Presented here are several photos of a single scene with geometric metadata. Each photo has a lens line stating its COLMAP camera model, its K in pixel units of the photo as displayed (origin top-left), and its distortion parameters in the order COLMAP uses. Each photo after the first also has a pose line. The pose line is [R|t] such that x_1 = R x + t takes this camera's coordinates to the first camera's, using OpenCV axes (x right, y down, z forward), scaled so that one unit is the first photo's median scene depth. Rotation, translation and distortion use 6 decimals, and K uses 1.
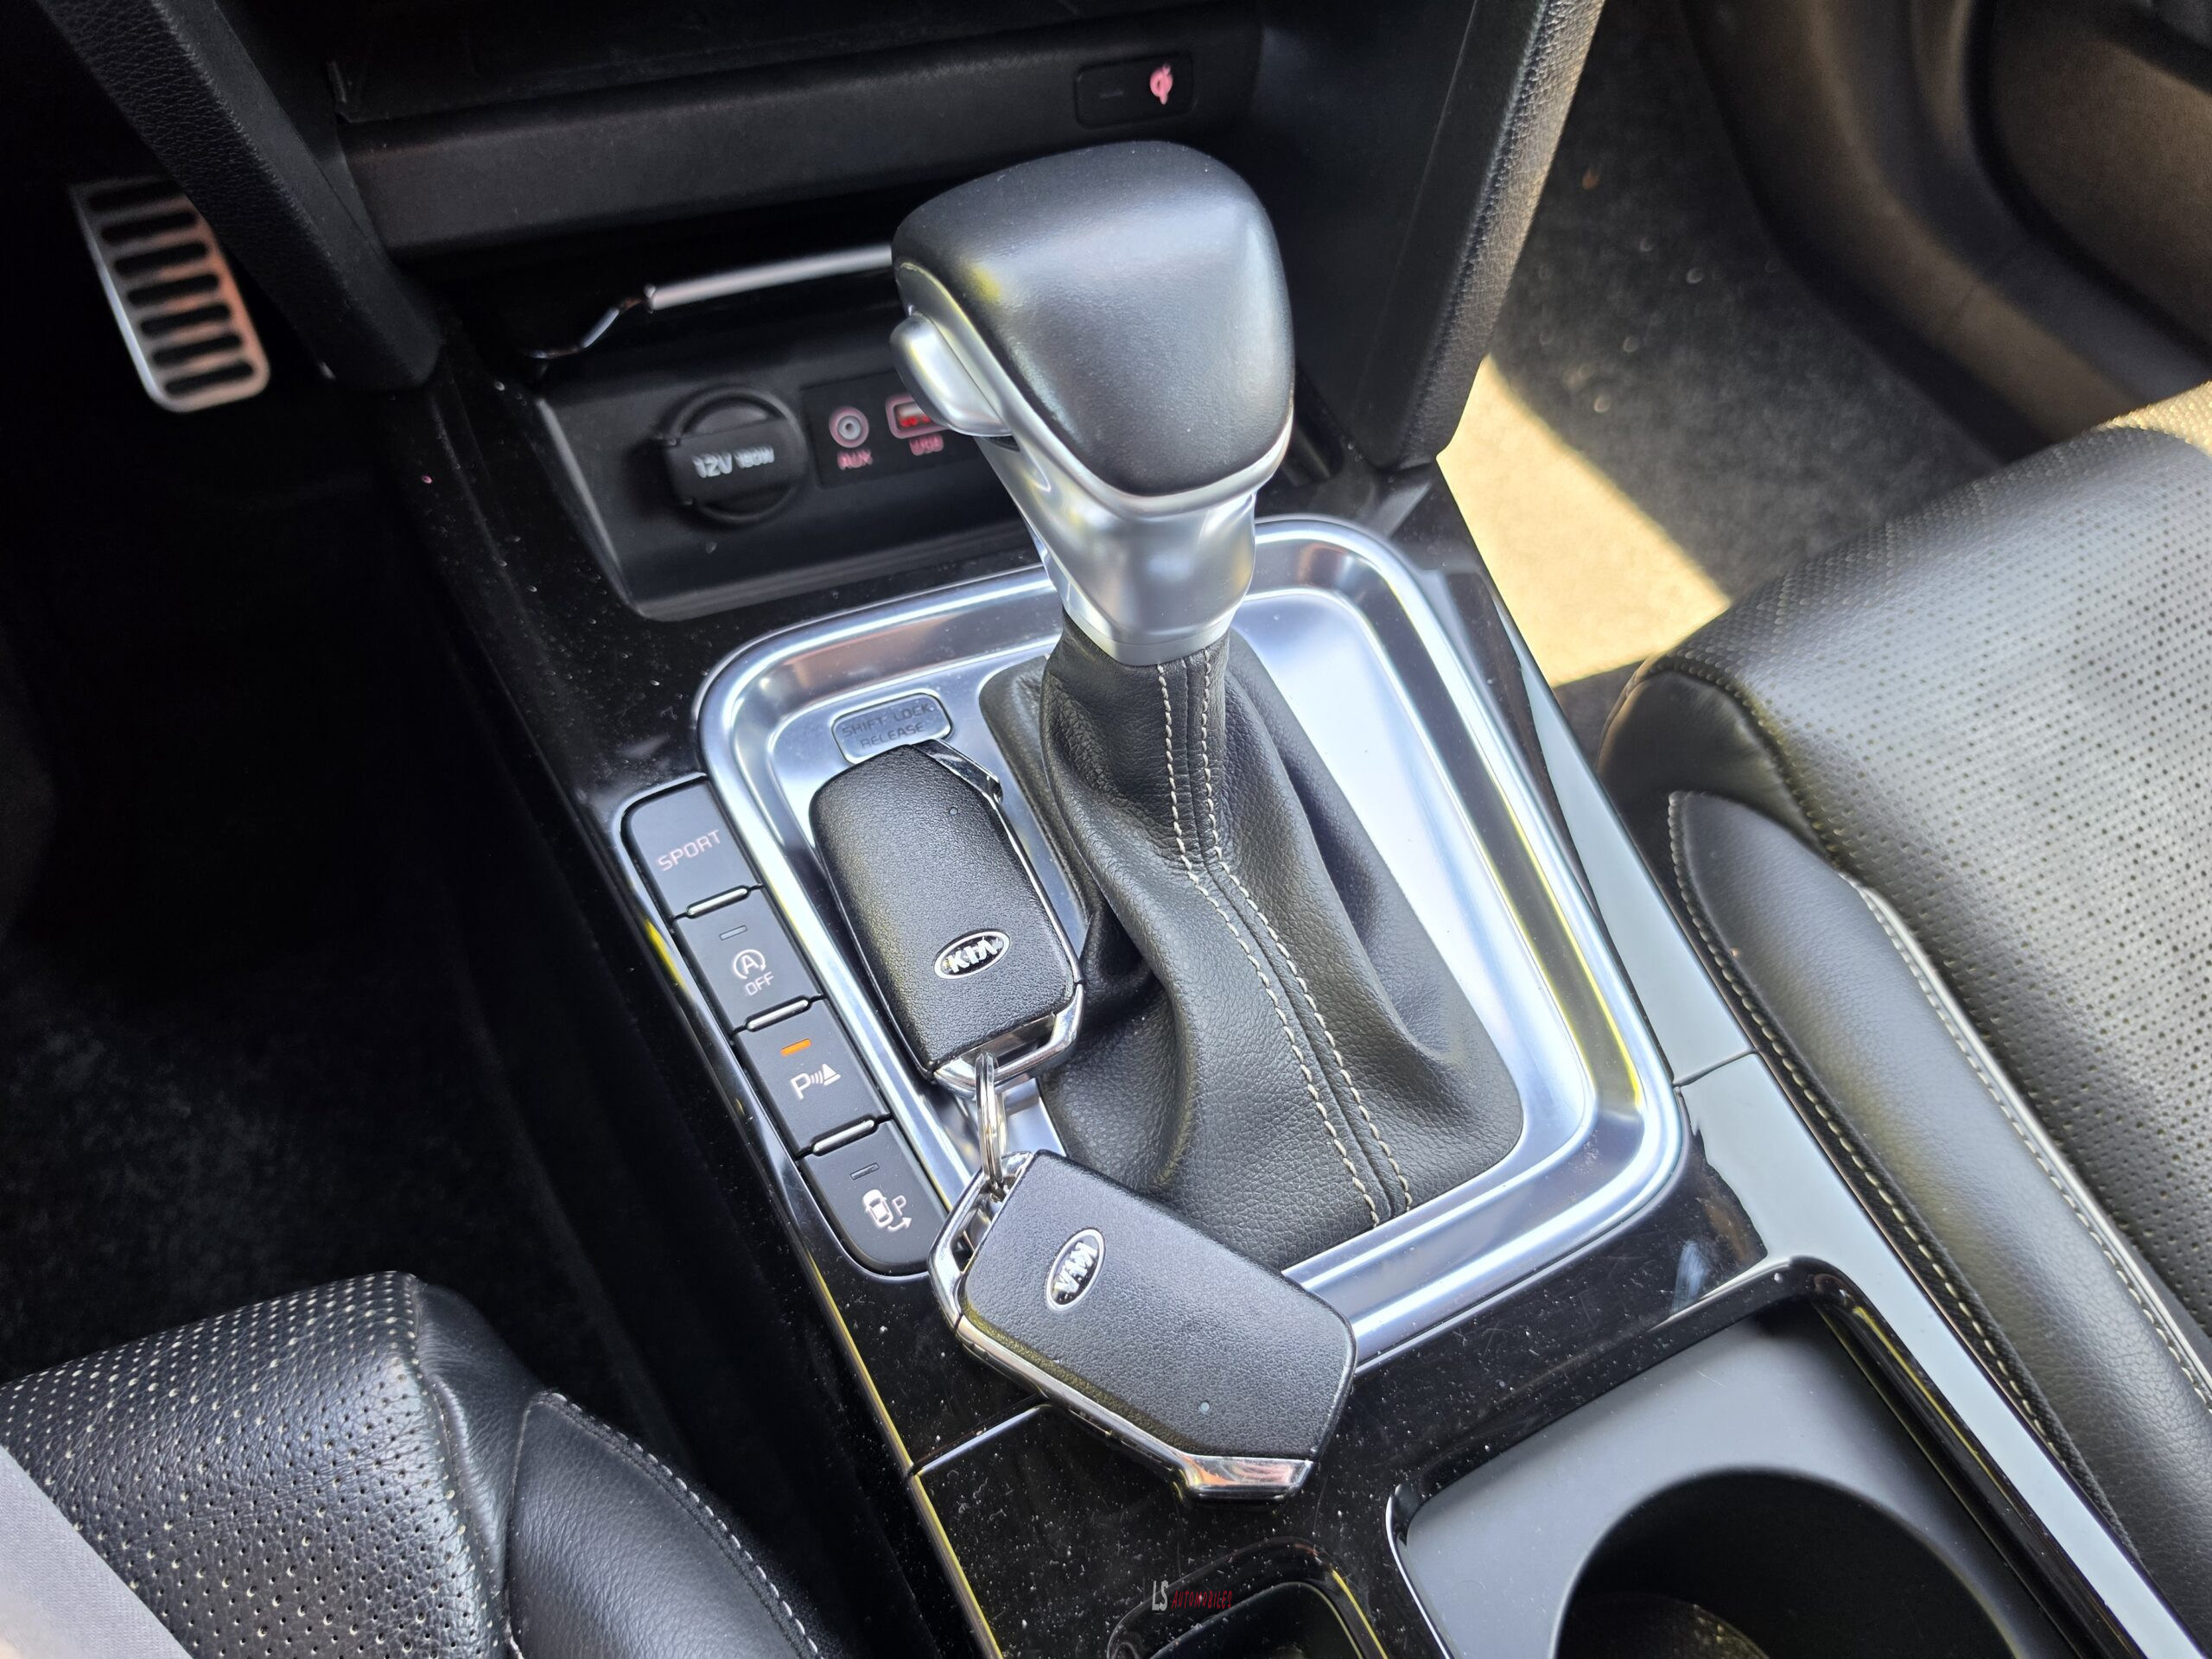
lens RADIAL K [[1687.9, 0, 1106.0], [0, 1687.9, 829.5], [0, 0, 1]] dist [-0.024893, -0.001178]
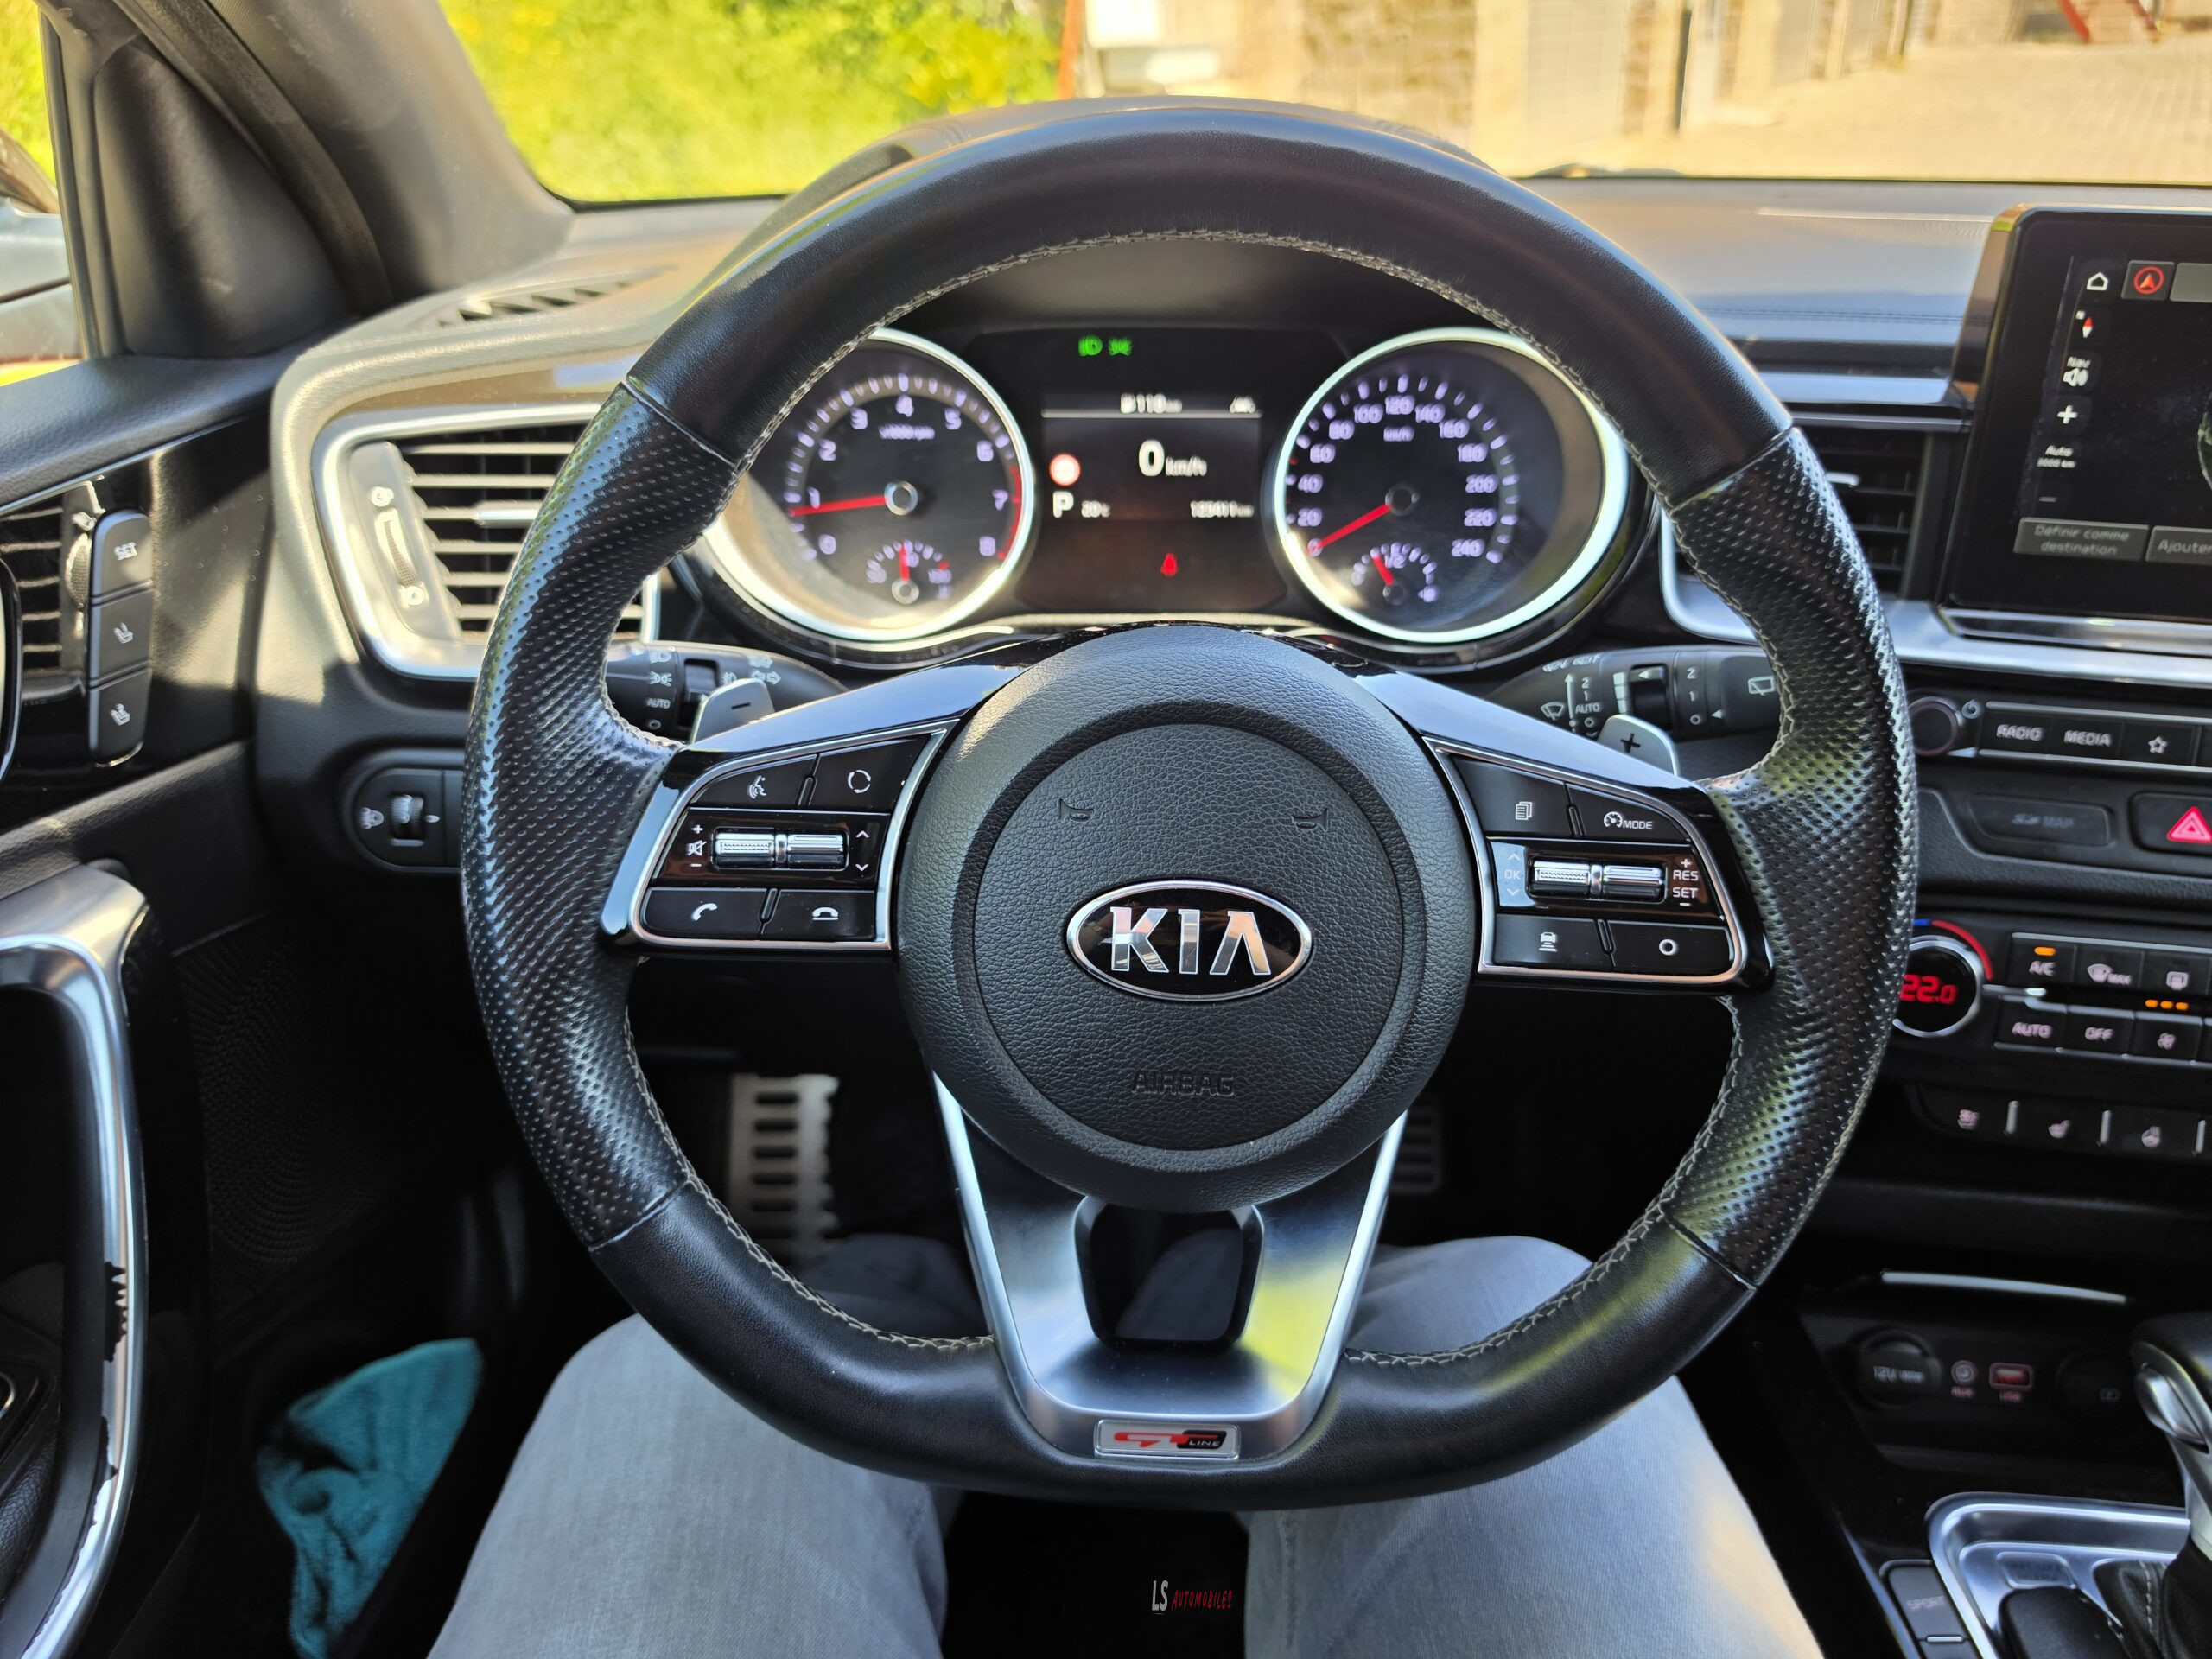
lens RADIAL K [[1574.2, 0, 1122.1], [0, 1574.2, 826.0], [0, 0, 1]] dist [0.089196, -0.132997]
pose [[0.900654, 0.173206, -0.398524, -0.379203], [-0.335222, 0.860510, -0.383599, 0.184370], [0.276493, 0.479084, 0.833085, -0.818142]]
